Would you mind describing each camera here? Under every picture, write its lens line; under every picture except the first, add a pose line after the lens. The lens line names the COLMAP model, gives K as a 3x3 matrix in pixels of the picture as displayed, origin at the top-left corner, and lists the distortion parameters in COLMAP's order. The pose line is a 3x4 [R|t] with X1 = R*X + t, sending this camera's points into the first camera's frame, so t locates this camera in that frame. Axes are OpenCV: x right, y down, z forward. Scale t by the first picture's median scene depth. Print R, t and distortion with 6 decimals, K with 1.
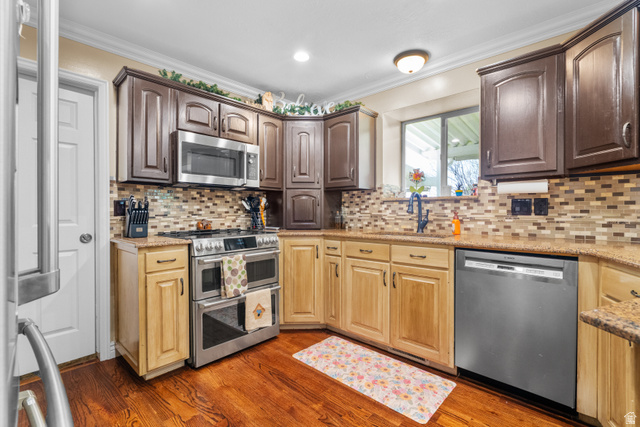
lens RADIAL K [[293.9, 0, 314.5], [0, 293.9, 212.1], [0, 0, 1]] dist [0.003063, -0.000981]
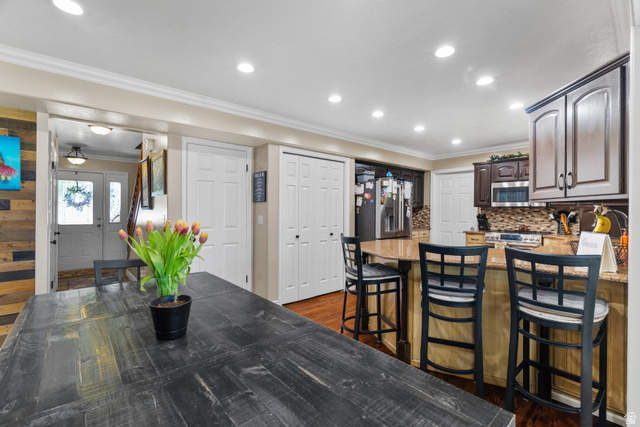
lens RADIAL K [[293.9, 0, 320.6], [0, 293.9, 212.8], [0, 0, 1]] dist [0.003063, -0.000981]
pose [[-0.106670, 0.001751, -0.994293, 1.603104], [-0.007412, 0.999969, 0.002556, -0.044188], [0.994267, 0.007642, -0.106654, -0.040552]]
